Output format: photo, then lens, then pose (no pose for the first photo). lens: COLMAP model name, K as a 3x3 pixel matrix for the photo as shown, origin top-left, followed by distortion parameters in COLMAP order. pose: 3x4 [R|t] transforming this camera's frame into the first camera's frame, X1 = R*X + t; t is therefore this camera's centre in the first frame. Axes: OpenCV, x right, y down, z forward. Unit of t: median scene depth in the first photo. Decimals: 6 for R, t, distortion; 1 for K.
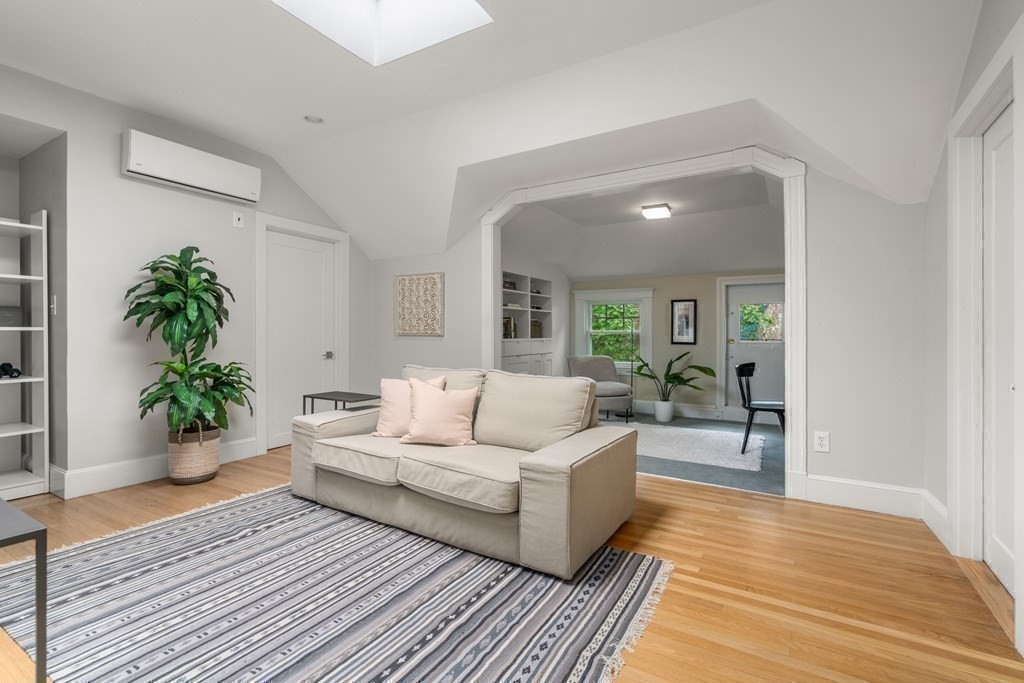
lens RADIAL K [[469.2, 0, 513.8], [0, 469.2, 336.0], [0, 0, 1]] dist [-0.011231, -0.000470]
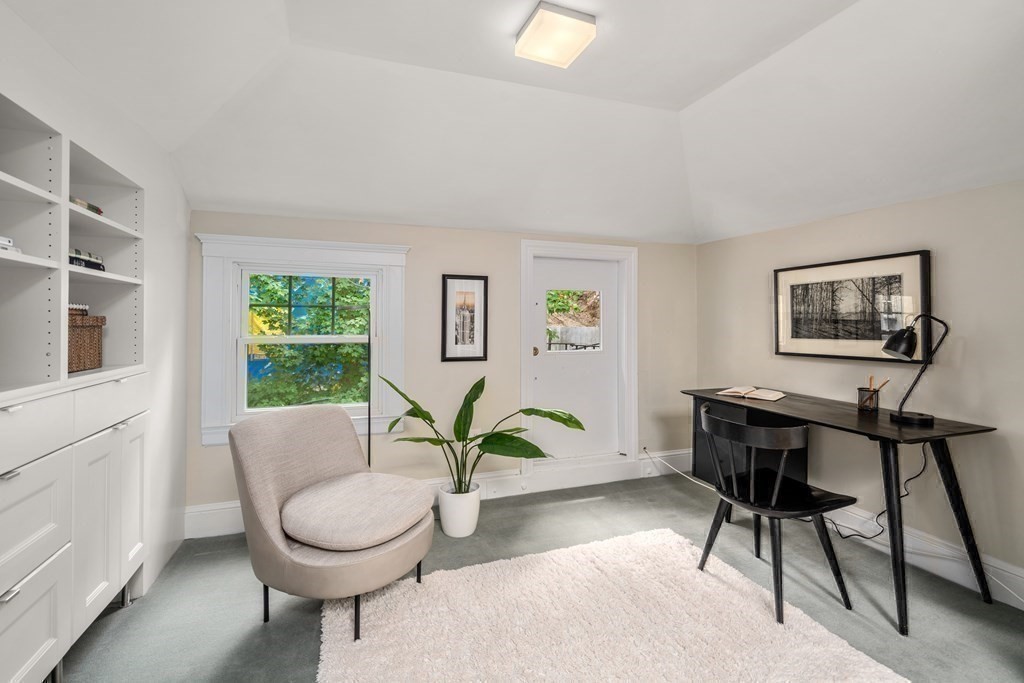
lens RADIAL K [[469.2, 0, 513.2], [0, 469.2, 318.7], [0, 0, 1]] dist [-0.011231, -0.000470]
pose [[0.614245, 0.005536, 0.789096, -0.014840], [0.006852, 0.999900, -0.012348, -0.022371], [-0.789086, 0.012992, 0.614145, 0.635091]]
